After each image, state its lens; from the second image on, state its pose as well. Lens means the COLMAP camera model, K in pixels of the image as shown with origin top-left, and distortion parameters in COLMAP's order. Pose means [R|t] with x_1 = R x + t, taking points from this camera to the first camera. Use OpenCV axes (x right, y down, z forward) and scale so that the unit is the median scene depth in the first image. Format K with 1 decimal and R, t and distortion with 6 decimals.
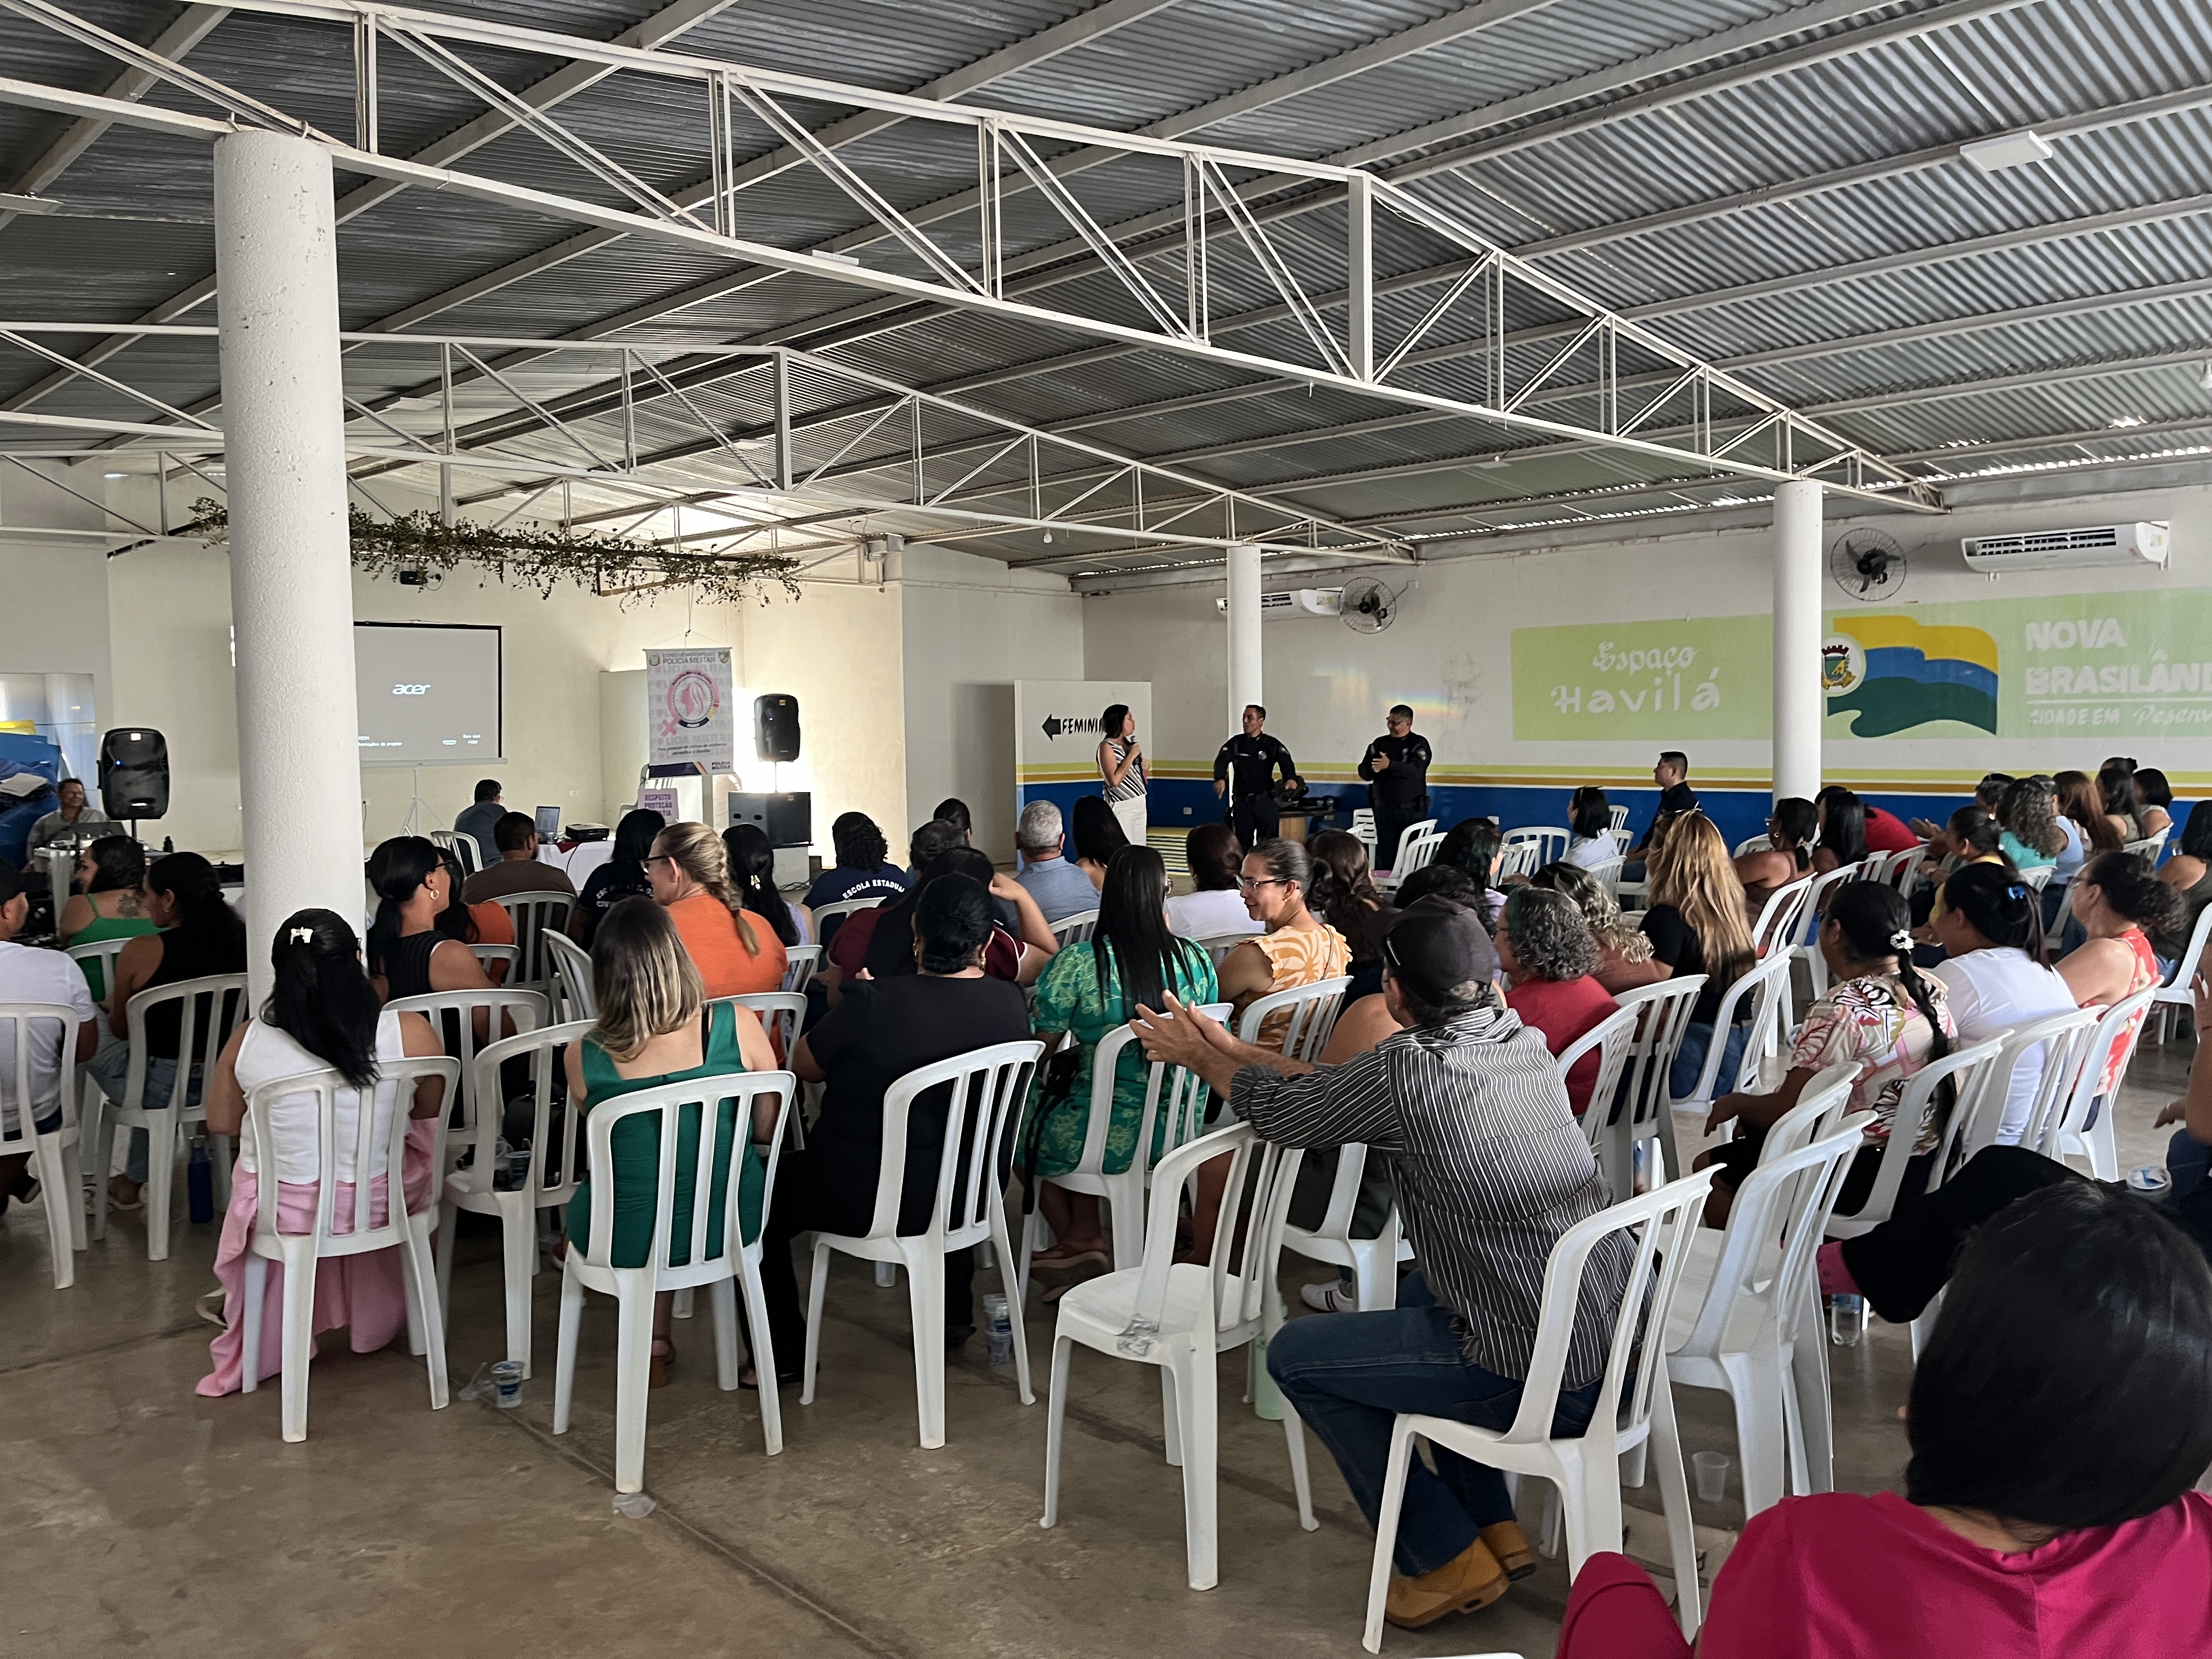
lens RADIAL K [[1664.4, 0, 1121.1], [0, 1664.4, 824.2], [0, 0, 1]] dist [0.056493, -0.084117]
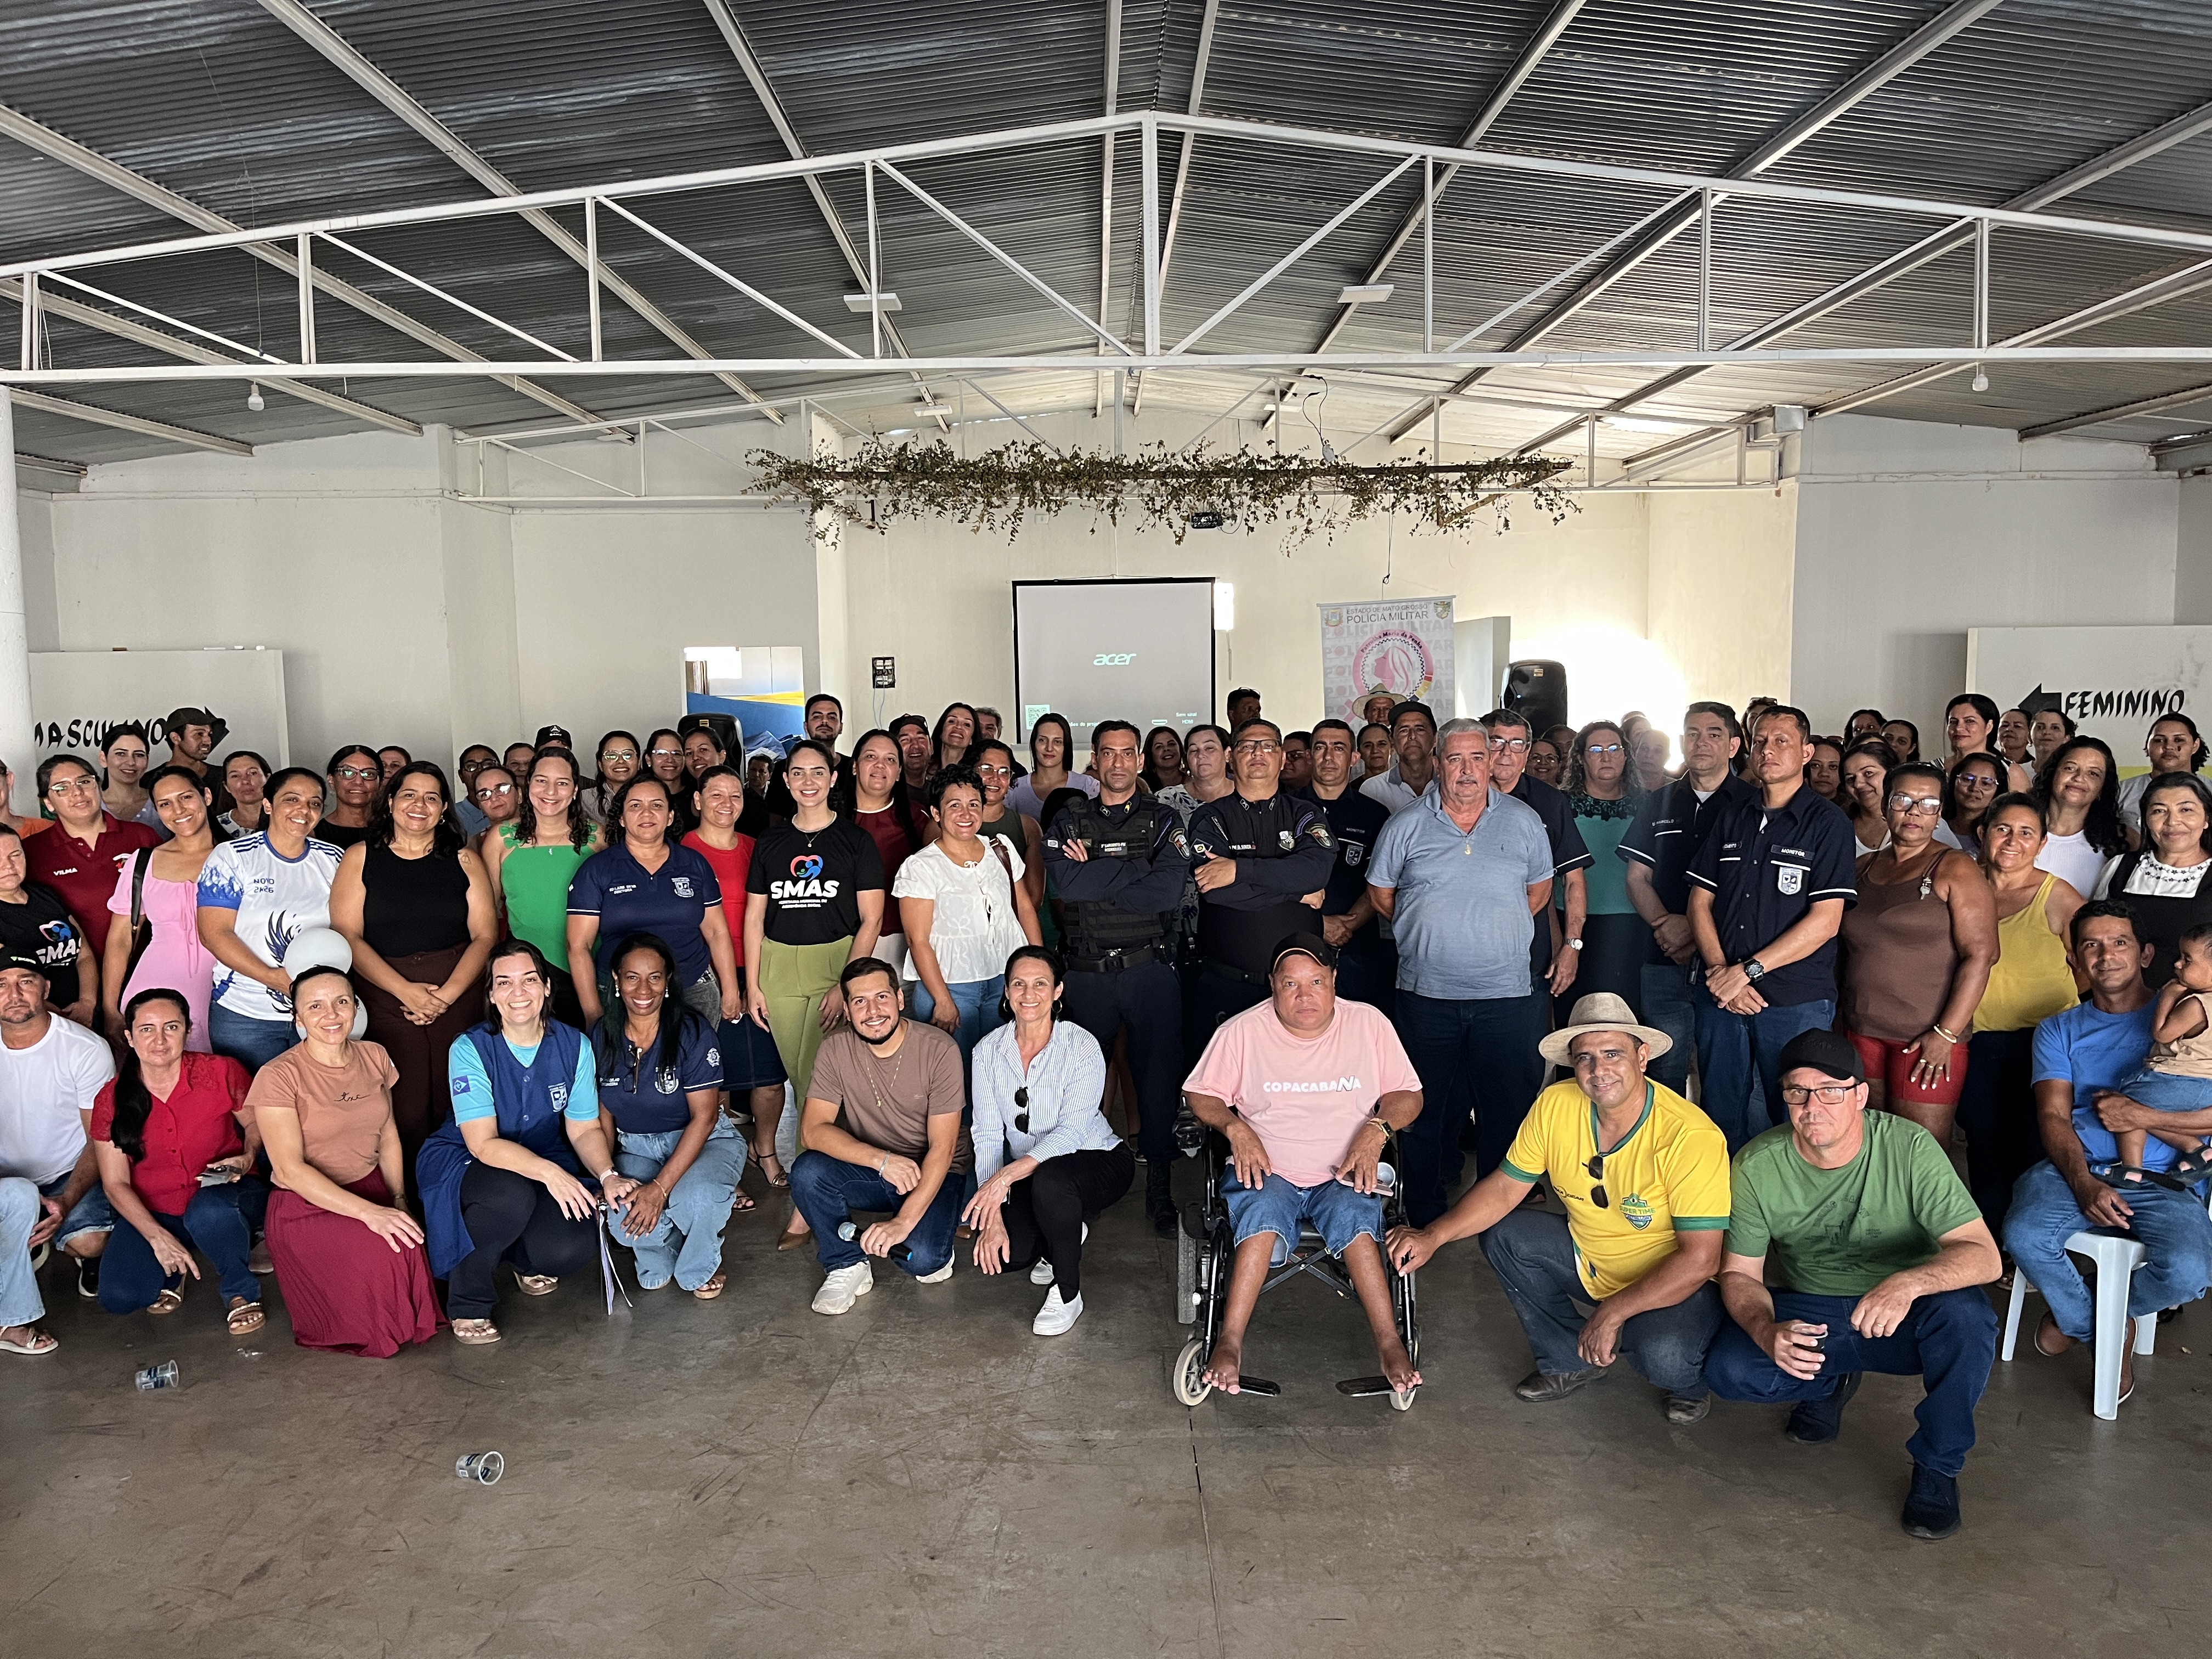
lens RADIAL K [[1664.4, 0, 1121.1], [0, 1664.4, 824.2], [0, 0, 1]] dist [0.056493, -0.084117]
pose [[0.722731, 0.067493, -0.687826, 0.155790], [-0.034858, 0.997513, 0.061255, -0.048130], [0.690250, -0.020295, 0.723287, 0.394123]]
